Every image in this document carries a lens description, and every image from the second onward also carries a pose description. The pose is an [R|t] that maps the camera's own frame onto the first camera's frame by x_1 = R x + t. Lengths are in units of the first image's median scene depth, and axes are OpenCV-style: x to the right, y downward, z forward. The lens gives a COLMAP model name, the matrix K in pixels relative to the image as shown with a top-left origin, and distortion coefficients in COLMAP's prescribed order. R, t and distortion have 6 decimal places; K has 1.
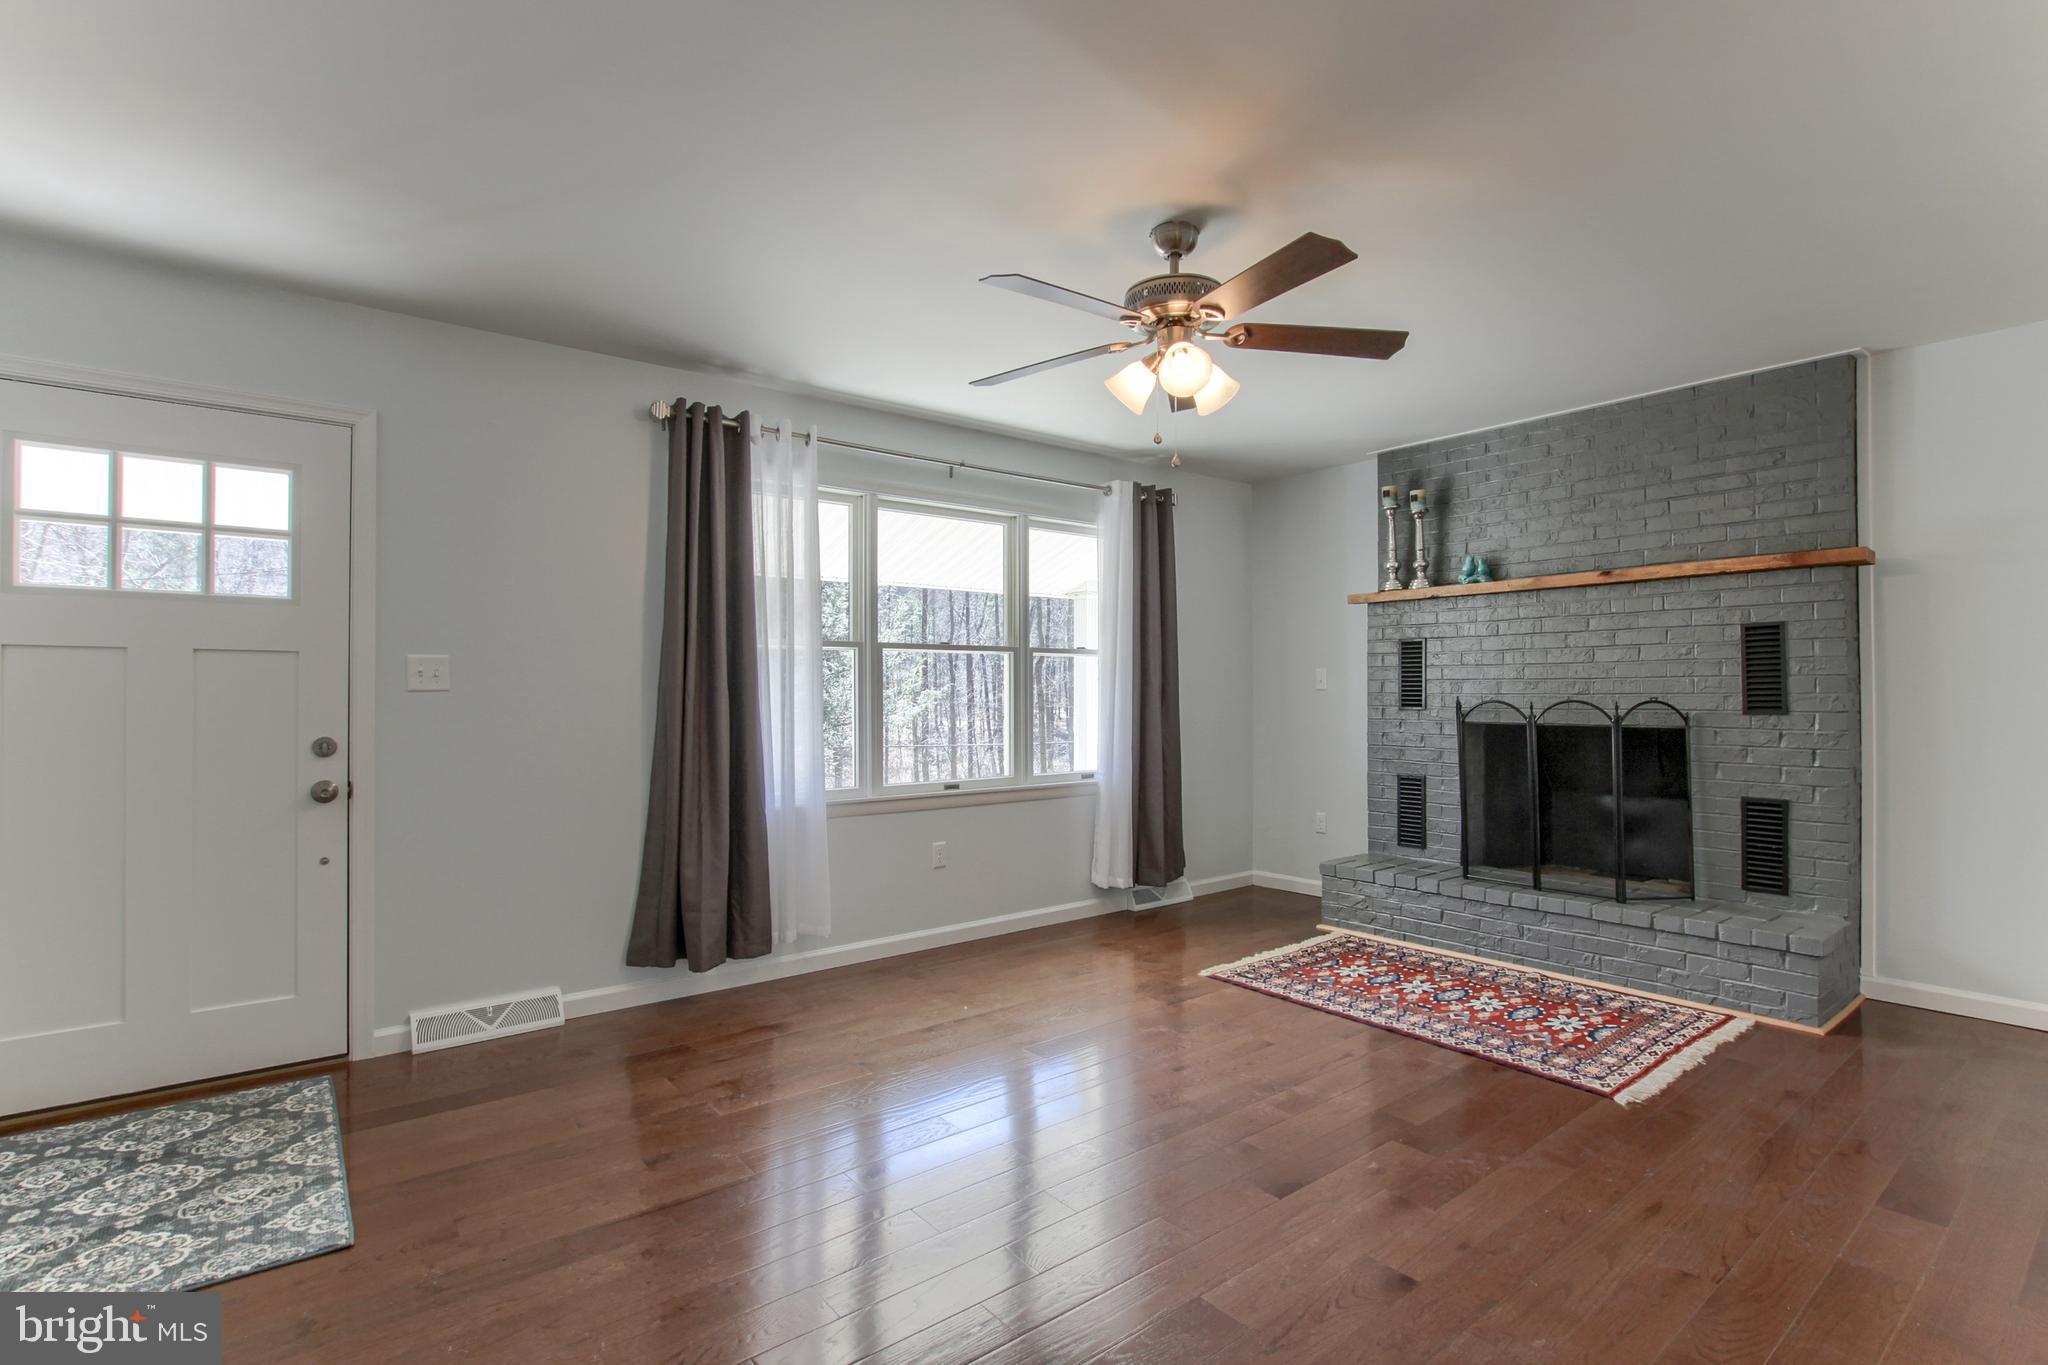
lens RADIAL K [[969.5, 0, 1047.3], [0, 969.5, 687.5], [0, 0, 1]] dist [-0.016045, 0.001548]
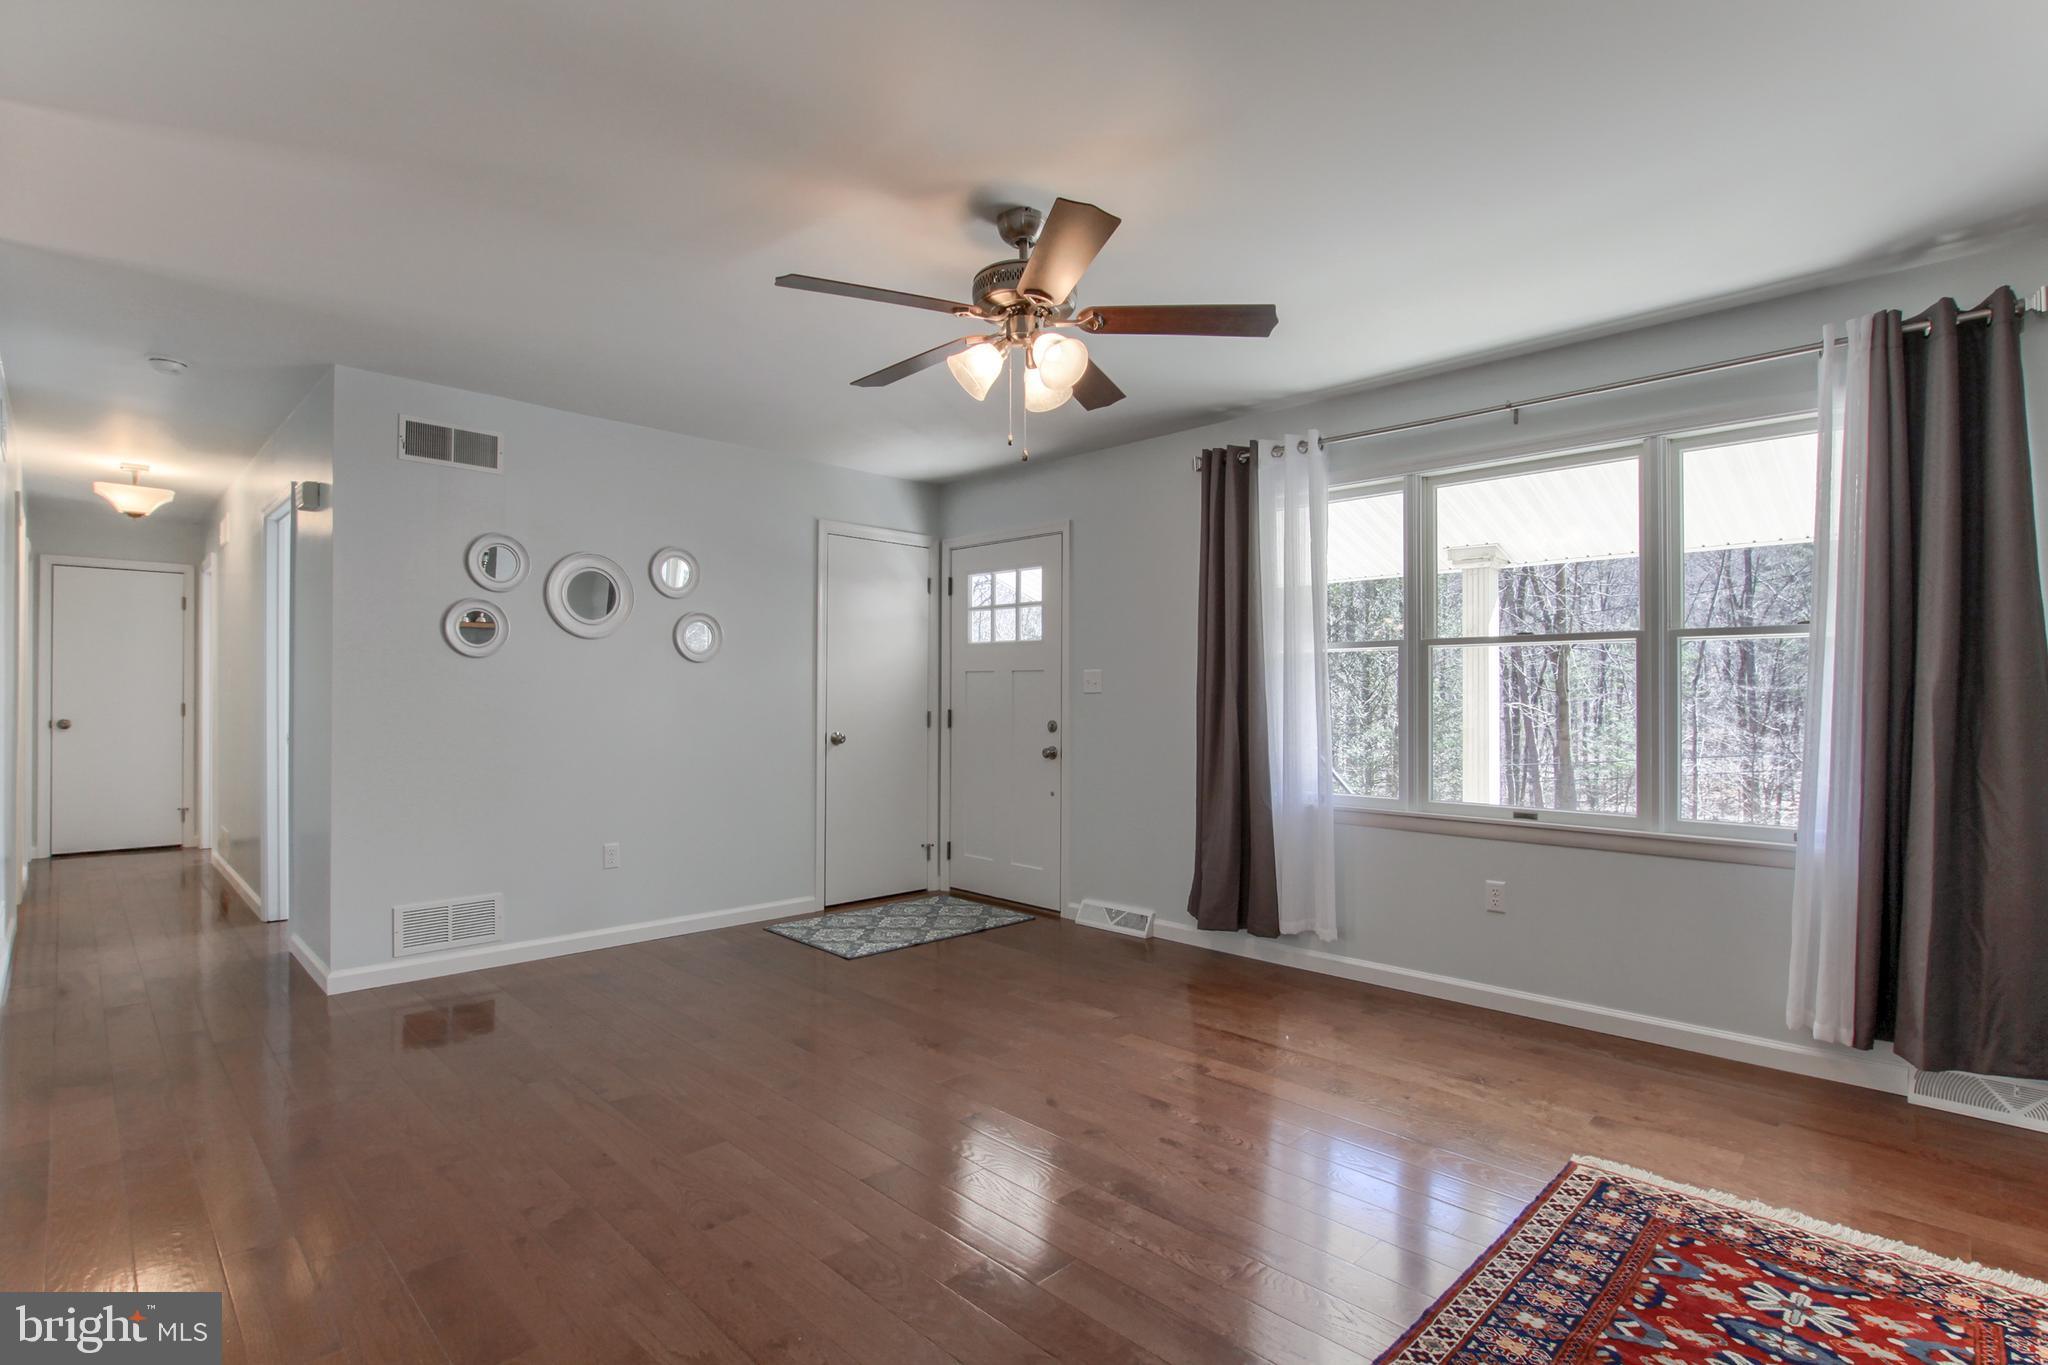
lens RADIAL K [[969.5, 0, 1047.3], [0, 969.5, 687.5], [0, 0, 1]] dist [-0.016045, 0.001548]
pose [[0.125027, -0.006734, -0.992130, 0.732190], [0.000625, 0.999977, -0.006709, 0.004214], [0.992153, 0.000219, 0.125029, 0.603753]]
